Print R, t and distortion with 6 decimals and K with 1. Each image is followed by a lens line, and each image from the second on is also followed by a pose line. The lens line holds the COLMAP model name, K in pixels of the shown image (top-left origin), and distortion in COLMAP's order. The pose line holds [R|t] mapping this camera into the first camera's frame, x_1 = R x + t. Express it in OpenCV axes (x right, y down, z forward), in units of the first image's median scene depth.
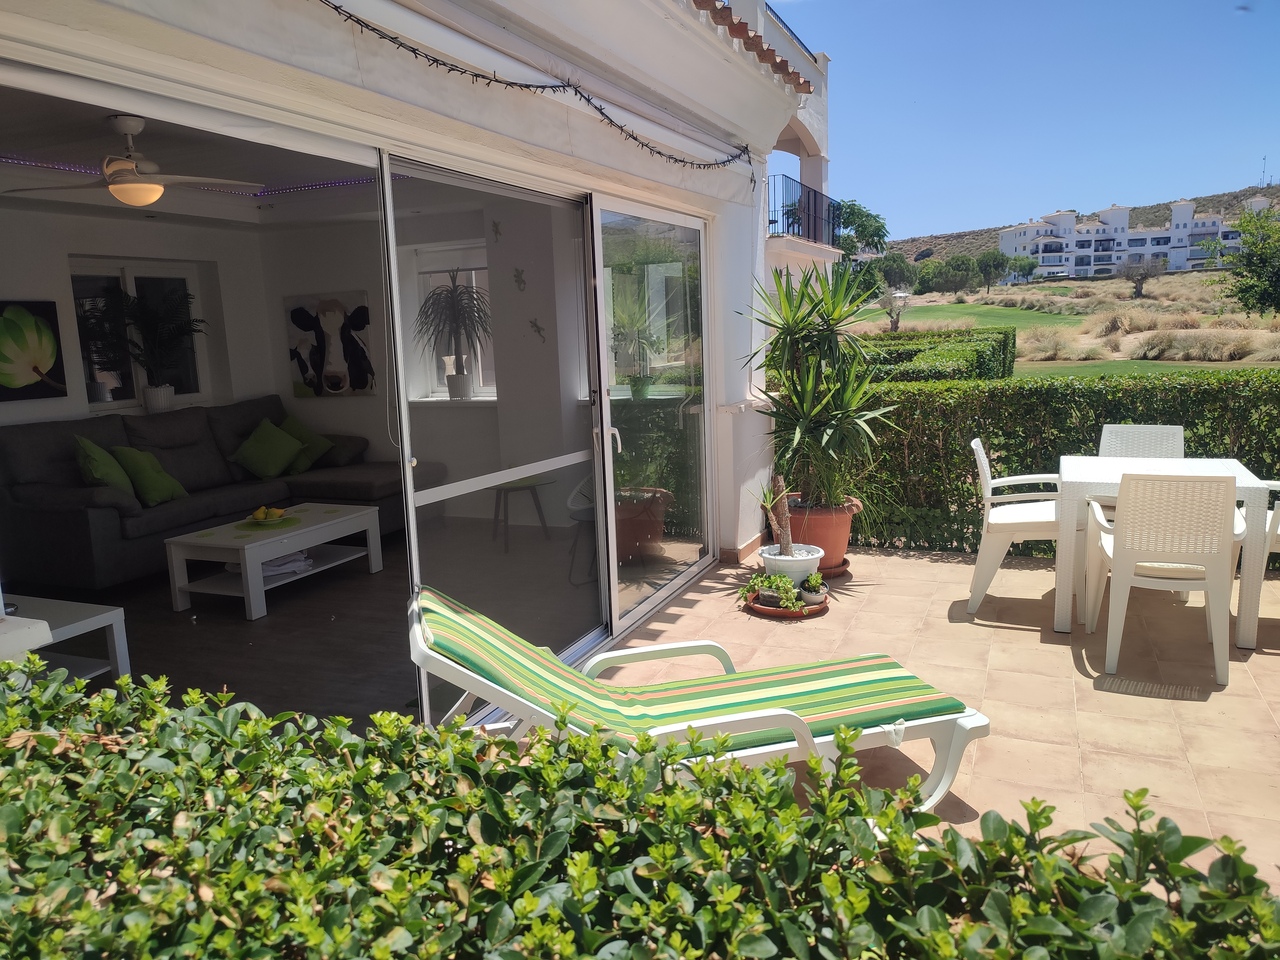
lens RADIAL K [[934.4, 0, 639.0], [0, 934.4, 480.9], [0, 0, 1]] dist [0.016023, -0.006508]
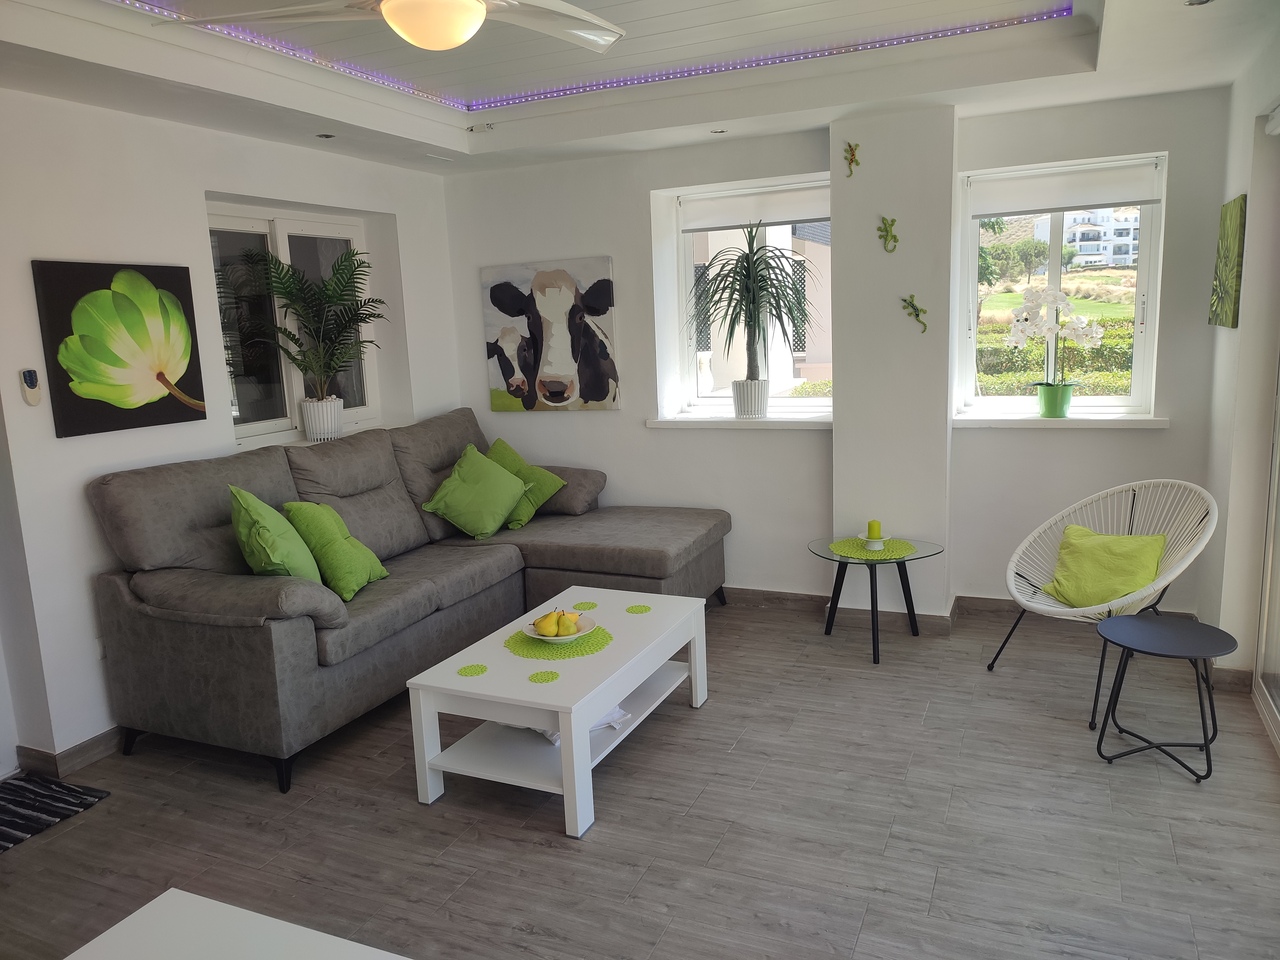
lens RADIAL K [[934.4, 0, 639.0], [0, 934.4, 480.9], [0, 0, 1]] dist [0.016023, -0.006508]
pose [[0.999819, 0.002519, -0.018843, -0.279744], [-0.002346, 0.999955, 0.009214, -0.050278], [0.018866, -0.009168, 0.999780, 0.344710]]
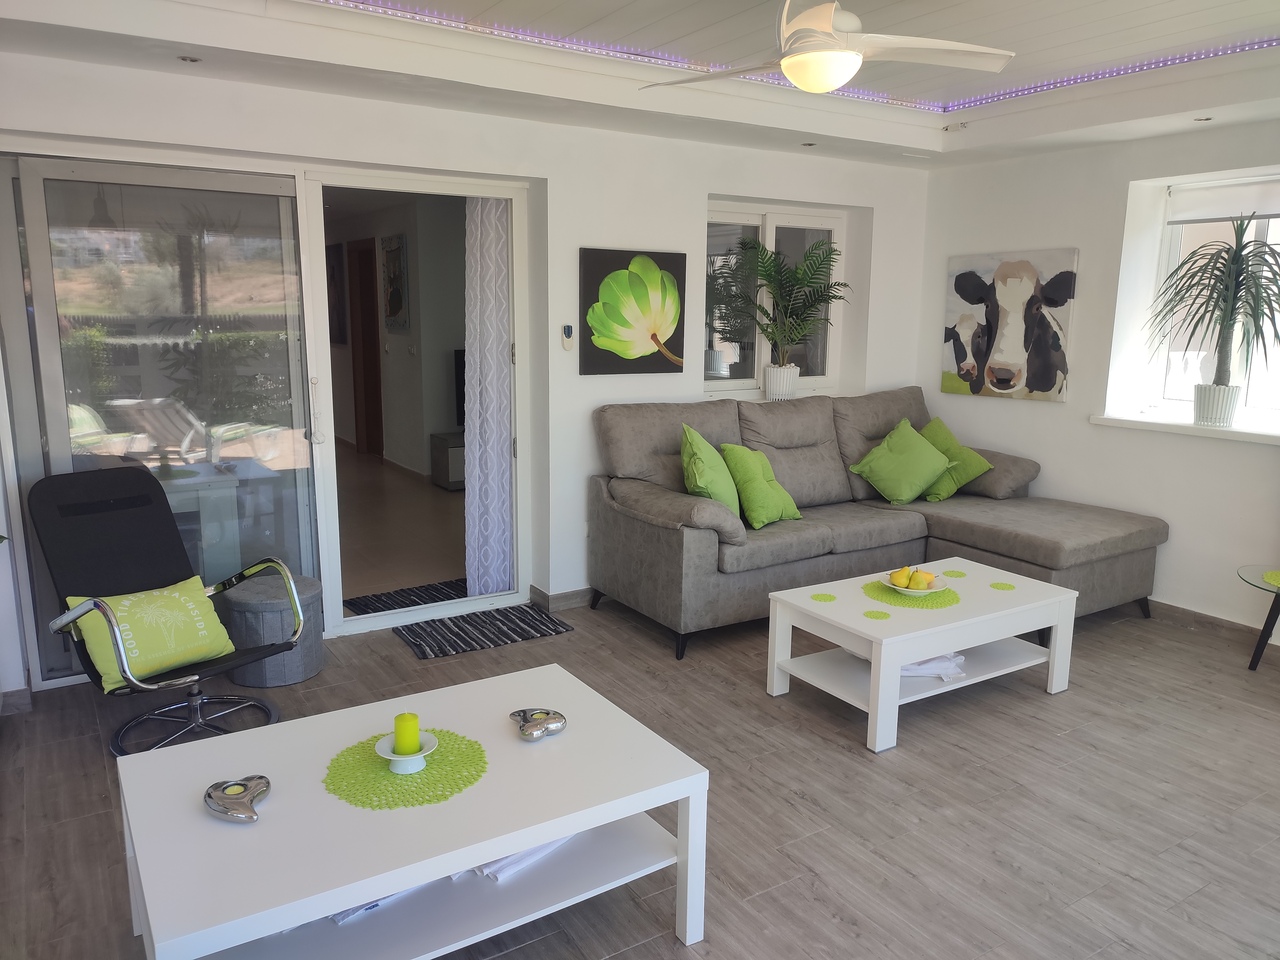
lens RADIAL K [[930.9, 0, 639.0], [0, 930.9, 481.5], [0, 0, 1]] dist [0.031188, -0.027346]
pose [[0.824629, 0.153465, -0.544459, -0.171650], [-0.137000, 0.988024, 0.070992, -0.044524], [0.548833, 0.016049, 0.835778, 0.282255]]
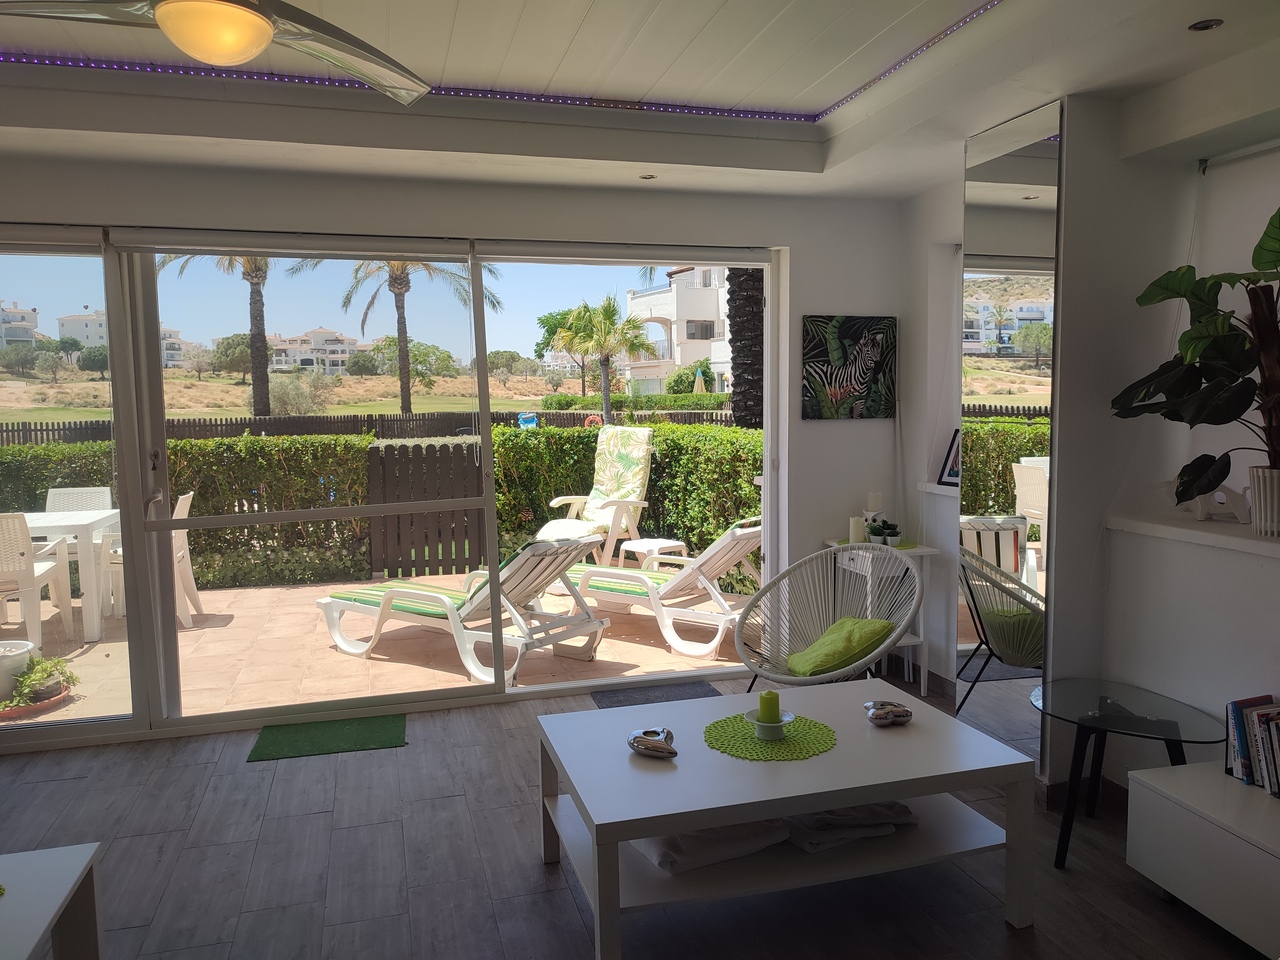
lens RADIAL K [[929.5, 0, 639.9], [0, 929.5, 486.0], [0, 0, 1]] dist [0.023600, -0.008632]
pose [[-0.630331, -0.021983, 0.776015, -0.680793], [0.165523, 0.972808, 0.162006, -0.088291], [-0.758476, 0.230566, -0.609552, 0.779106]]
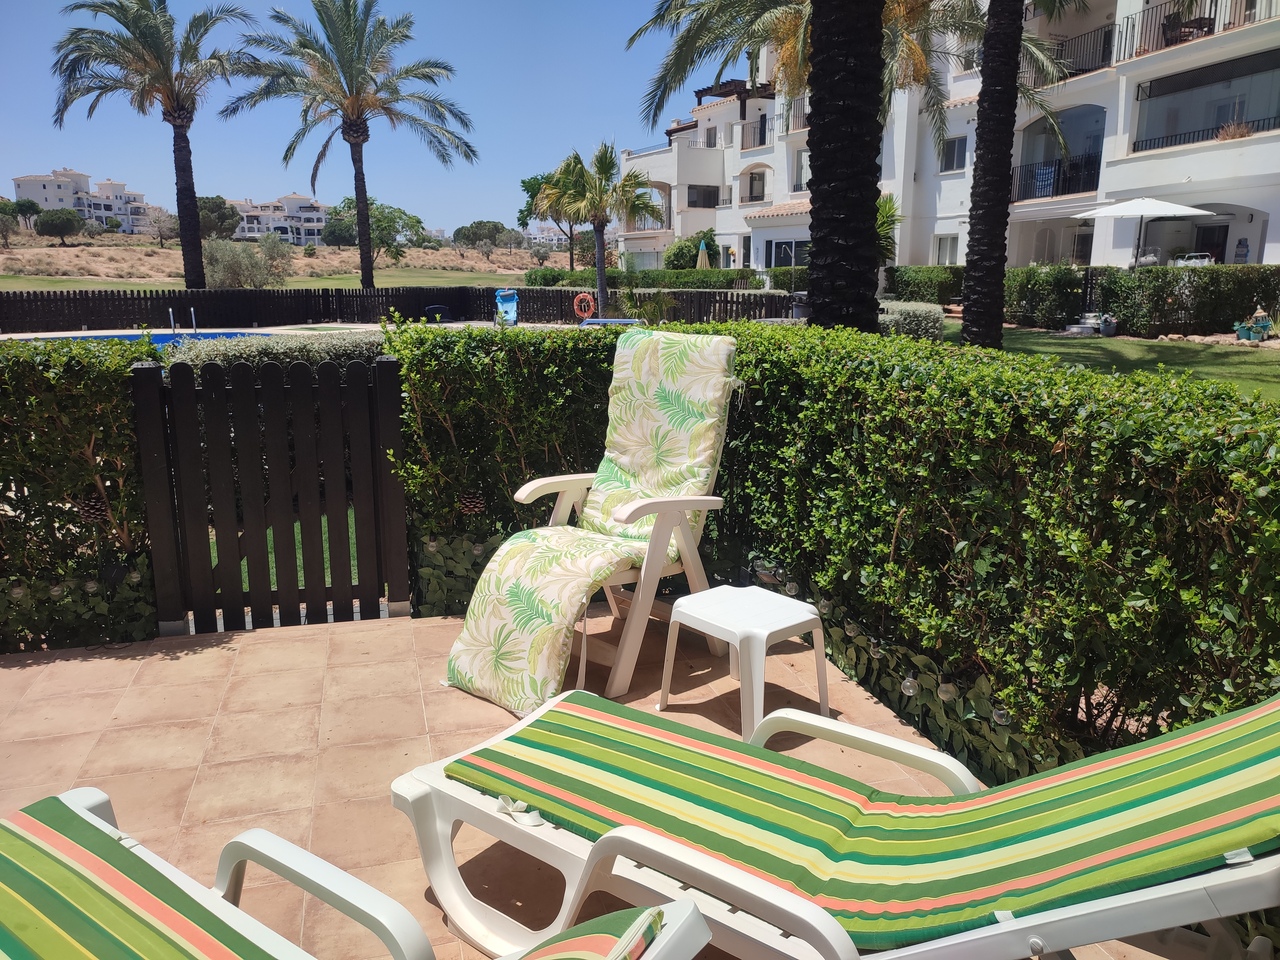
lens RADIAL K [[934.4, 0, 639.0], [0, 934.4, 480.9], [0, 0, 1]] dist [0.016023, -0.006508]
pose [[-0.639442, -0.124368, 0.758714, -0.198343], [0.151258, 0.947194, 0.282743, -0.052680], [-0.753814, 0.295559, -0.586864, 0.444407]]
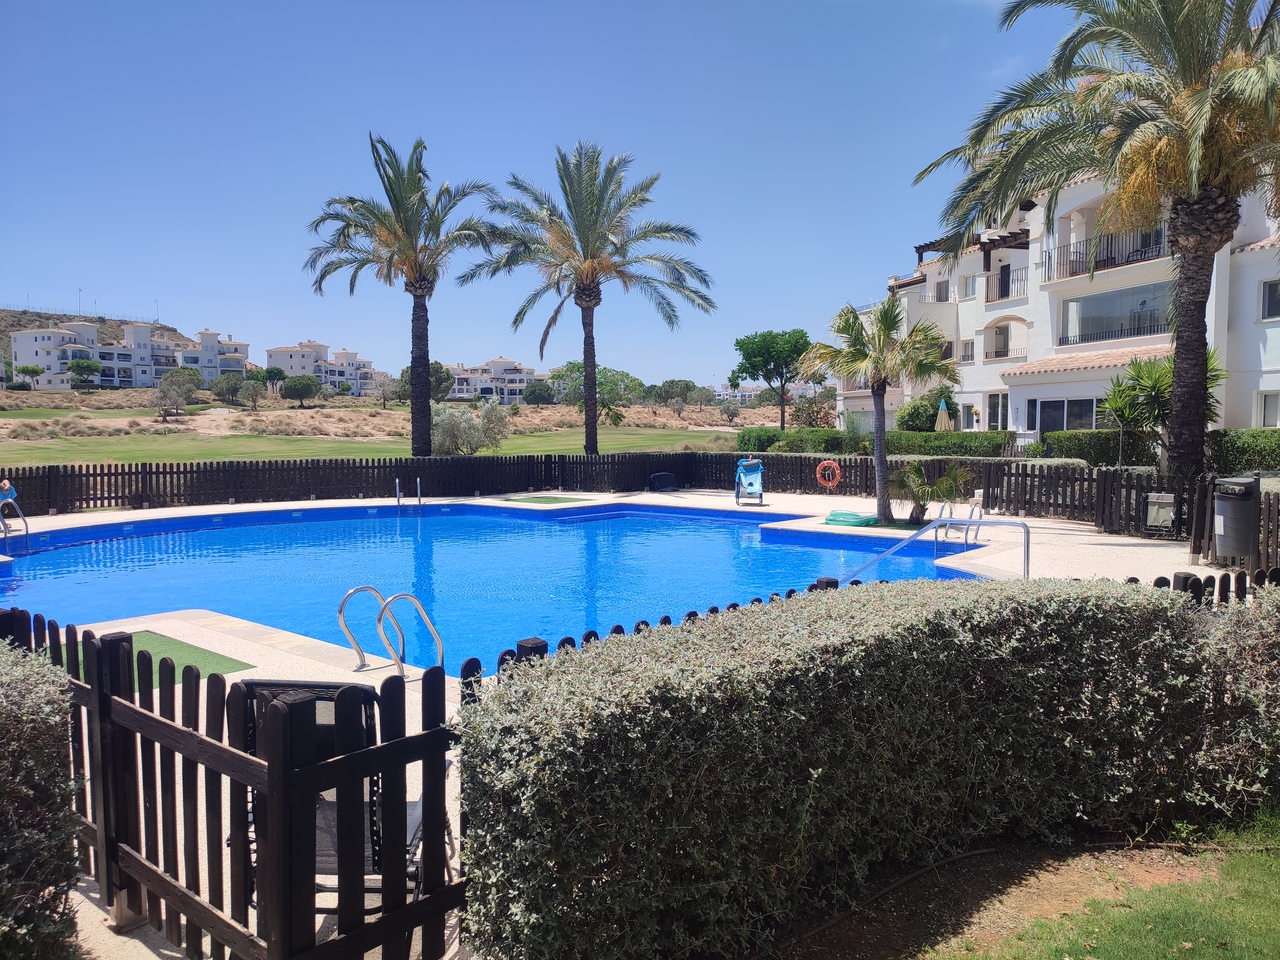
lens RADIAL K [[930.9, 0, 639.0], [0, 930.9, 481.5], [0, 0, 1]] dist [0.031188, -0.027346]
pose [[-0.482009, -0.005178, 0.876151, 0.367263], [0.166110, 0.981307, 0.097184, -0.107897], [-0.860276, 0.192381, -0.472138, 0.340755]]
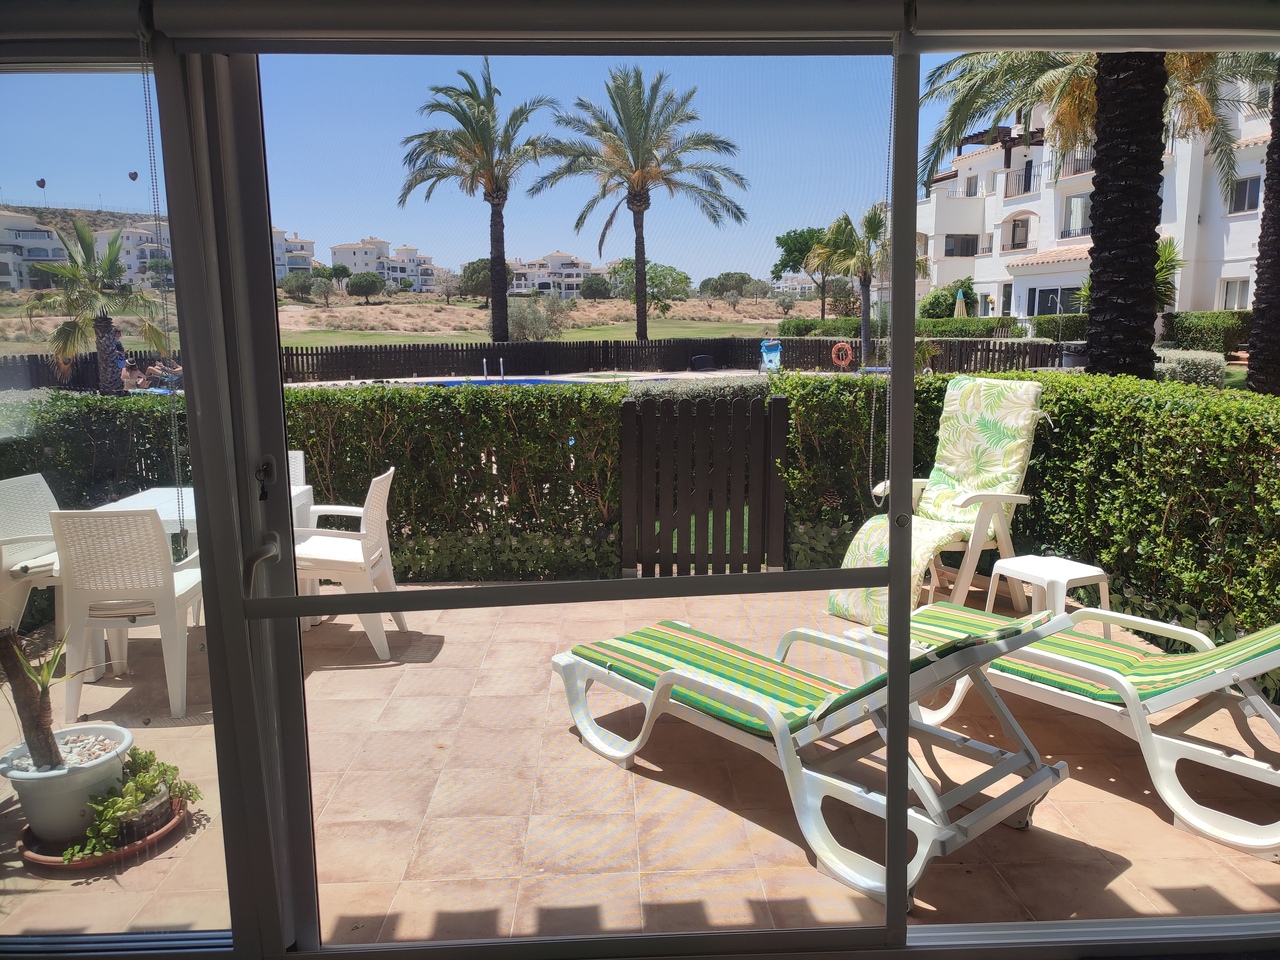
lens RADIAL K [[929.5, 0, 639.9], [0, 929.5, 486.0], [0, 0, 1]] dist [0.023600, -0.008632]
pose [[-0.427914, -0.108011, 0.897342, -0.357171], [0.175837, 0.963915, 0.199875, -0.096084], [-0.886550, 0.243315, -0.393480, 0.660067]]
